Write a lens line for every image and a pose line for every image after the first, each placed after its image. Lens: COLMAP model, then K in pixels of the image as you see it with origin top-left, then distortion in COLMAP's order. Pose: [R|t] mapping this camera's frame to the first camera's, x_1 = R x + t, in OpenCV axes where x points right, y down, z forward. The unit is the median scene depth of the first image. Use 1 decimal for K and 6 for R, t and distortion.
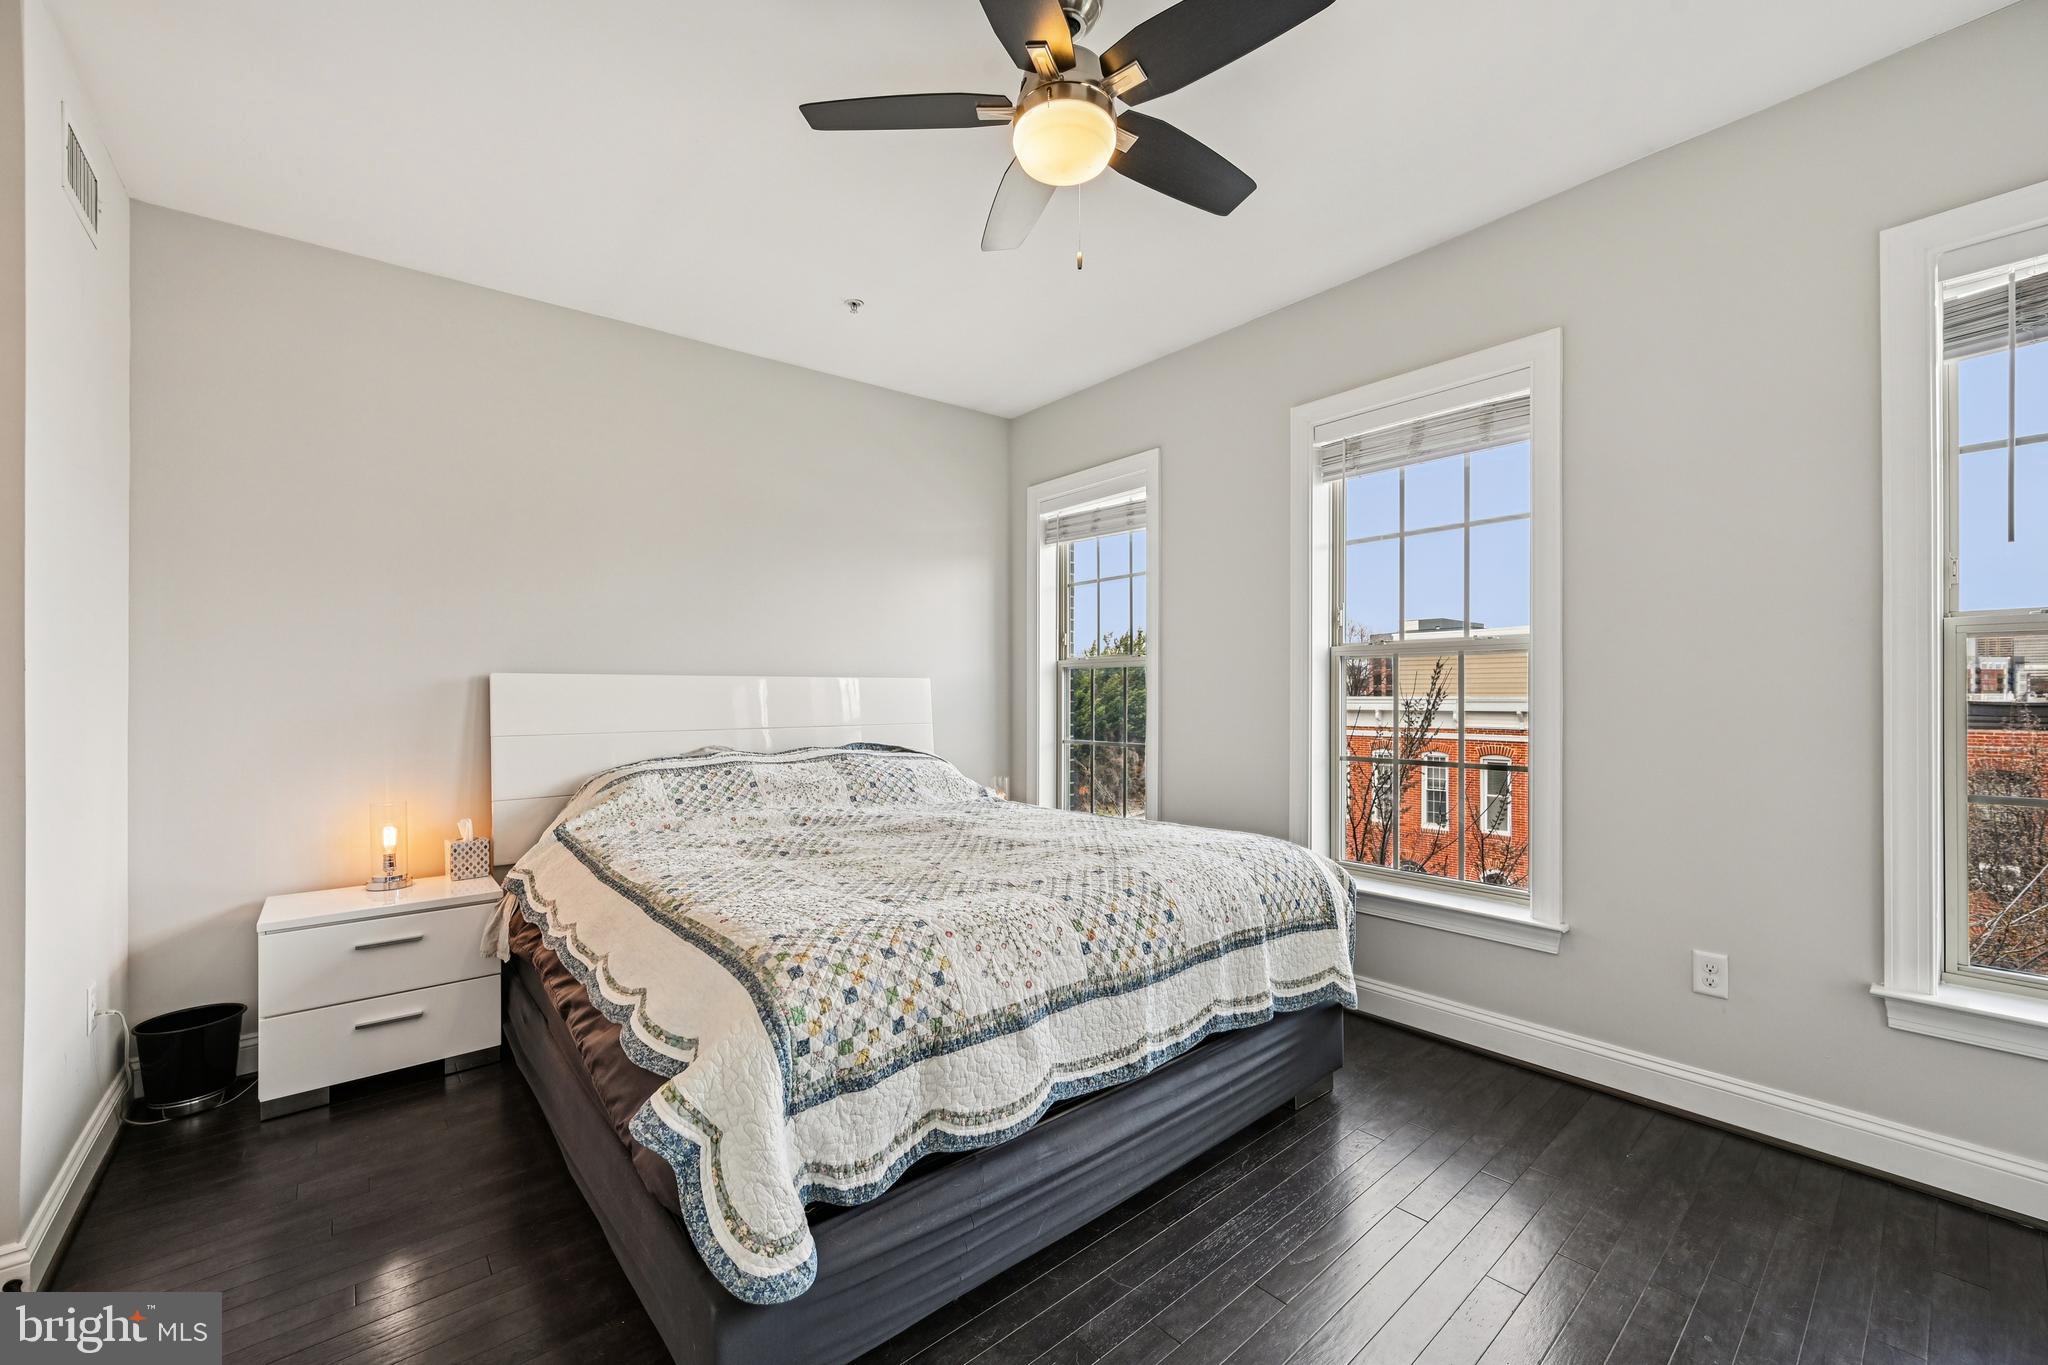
lens RADIAL K [[811.7, 0, 1032.2], [0, 811.7, 683.2], [0, 0, 1]] dist [-0.000329, -0.000078]
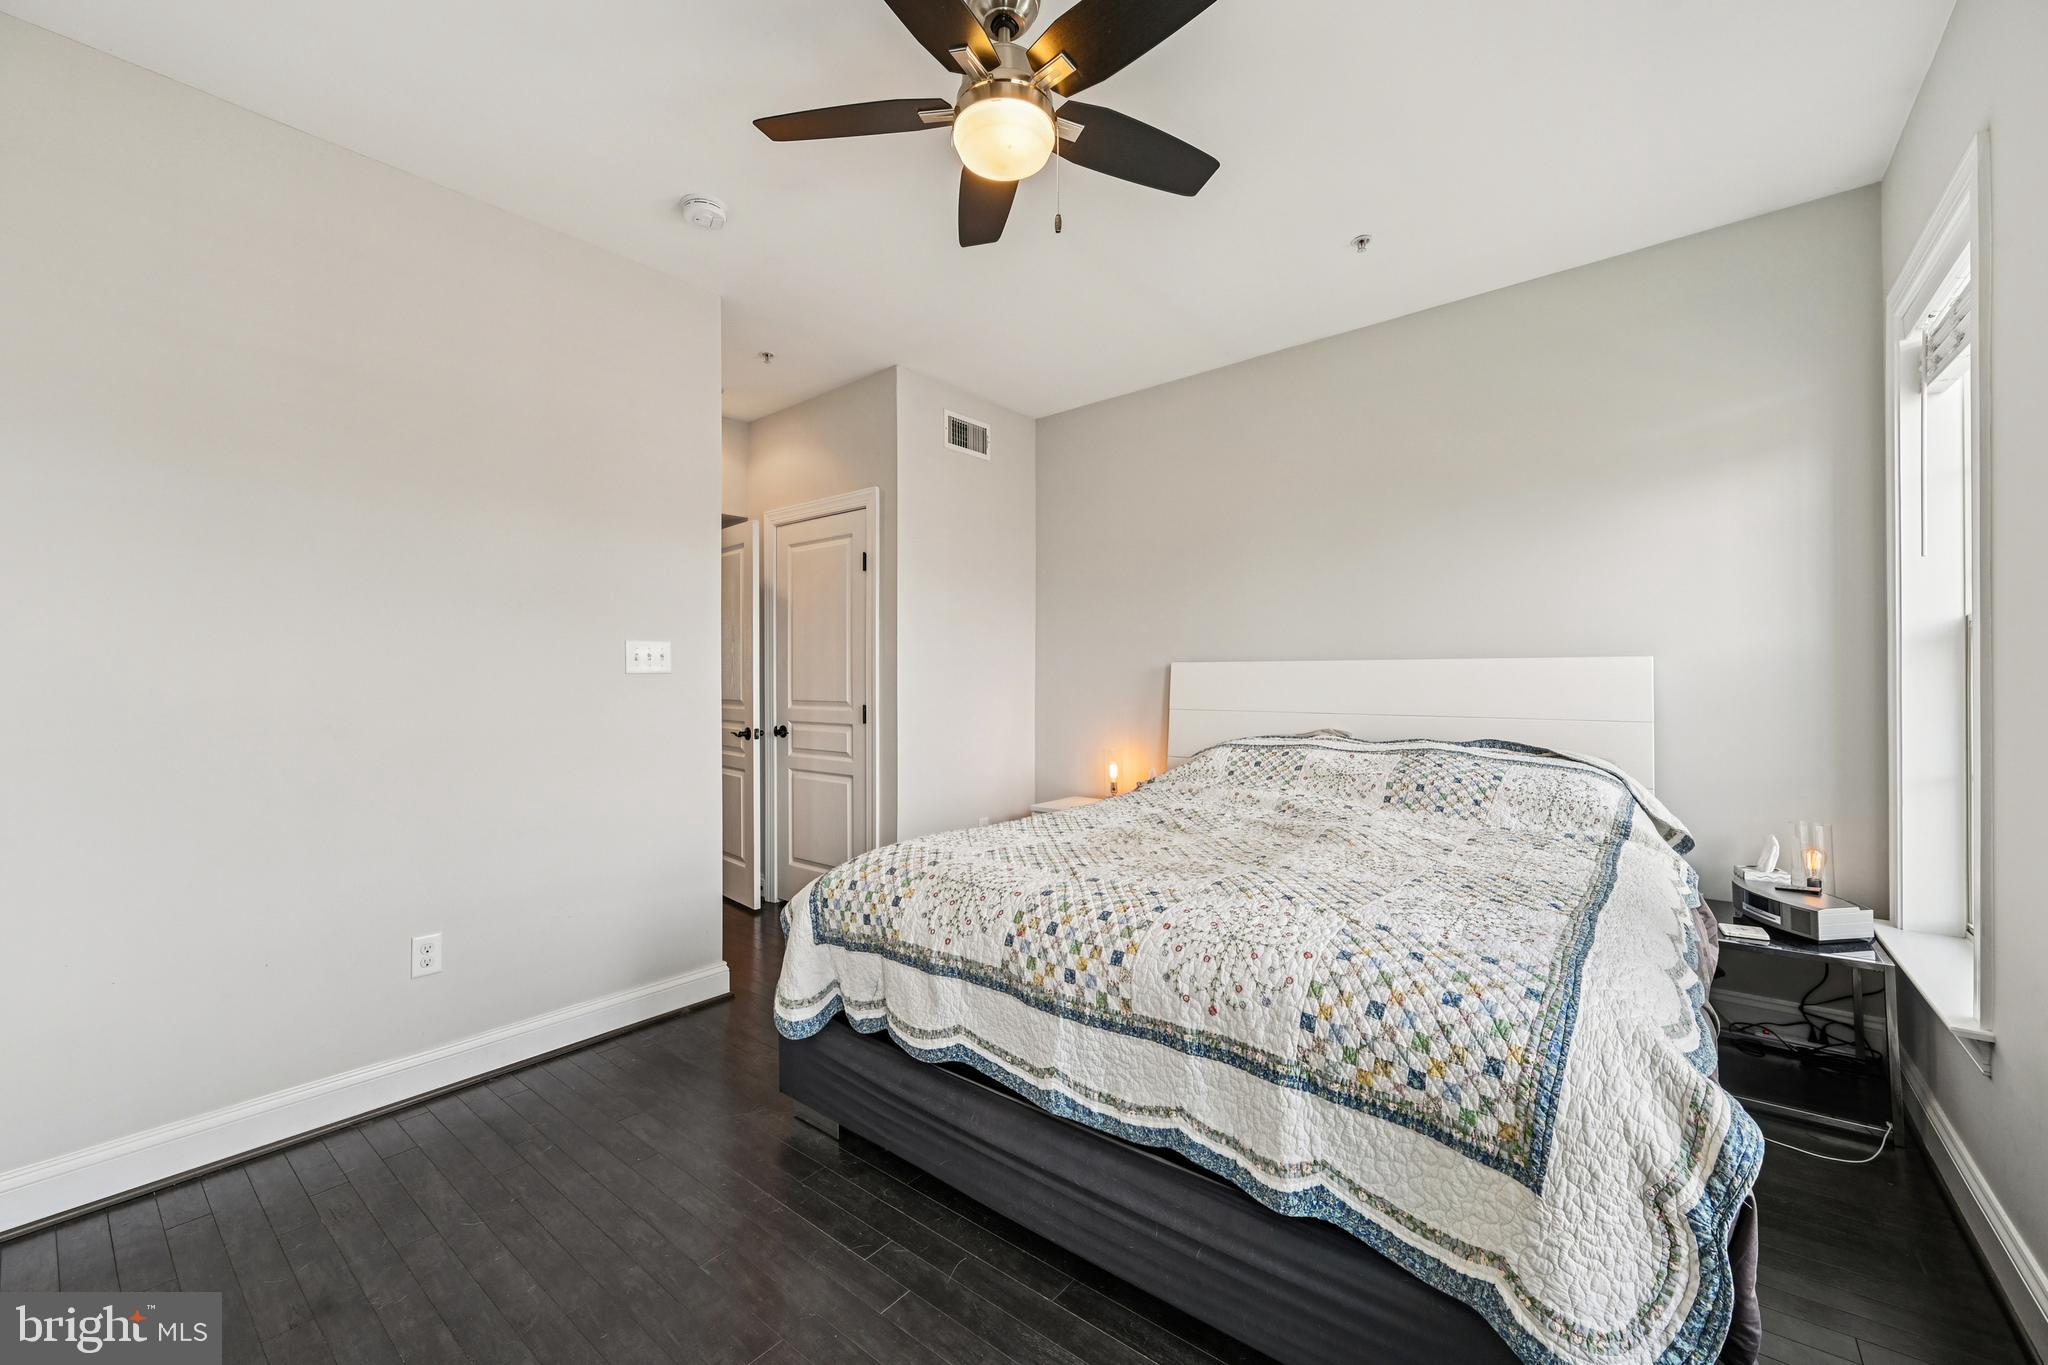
lens RADIAL K [[811.7, 0, 1032.2], [0, 811.7, 683.2], [0, 0, 1]] dist [-0.000329, -0.000078]
pose [[0.188023, 0.009276, -0.982121, 0.944039], [0.011377, 0.999868, 0.011622, 0.005198], [0.982099, -0.013359, 0.187893, 0.776939]]
